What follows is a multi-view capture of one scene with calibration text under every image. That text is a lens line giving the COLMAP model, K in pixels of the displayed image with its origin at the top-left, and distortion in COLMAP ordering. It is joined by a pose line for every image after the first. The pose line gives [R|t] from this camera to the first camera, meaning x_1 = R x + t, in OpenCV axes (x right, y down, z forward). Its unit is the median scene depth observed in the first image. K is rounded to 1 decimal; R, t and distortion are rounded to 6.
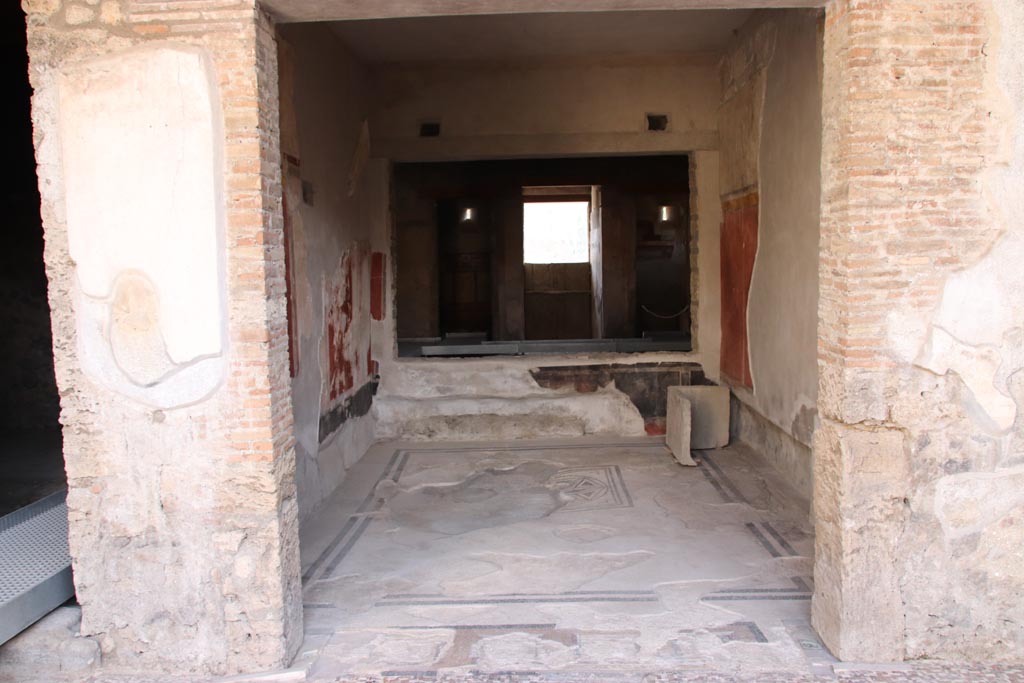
lens RADIAL K [[825.3, 0, 512.0], [0, 825.3, 341.5], [0, 0, 1]] dist [-0.139047, 0.119434]
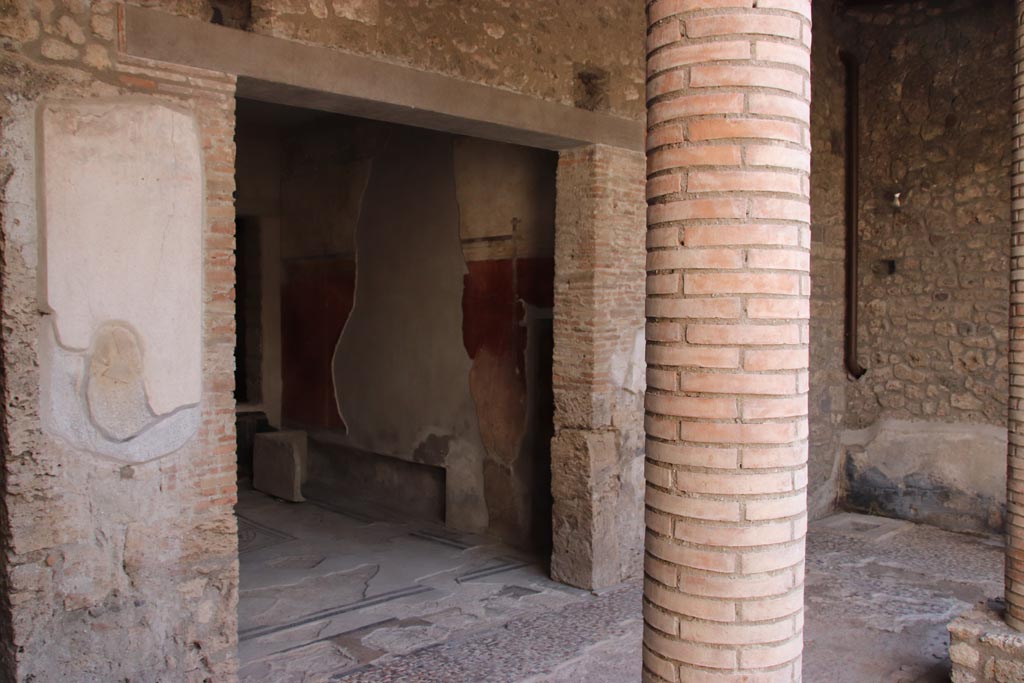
lens RADIAL K [[825.3, 0, 512.0], [0, 825.3, 341.5], [0, 0, 1]] dist [-0.139047, 0.119434]
pose [[0.727634, -0.002033, 0.685962, -0.756464], [0.048476, 0.997648, -0.048465, 0.005365], [-0.684250, 0.068517, 0.726021, -0.028785]]
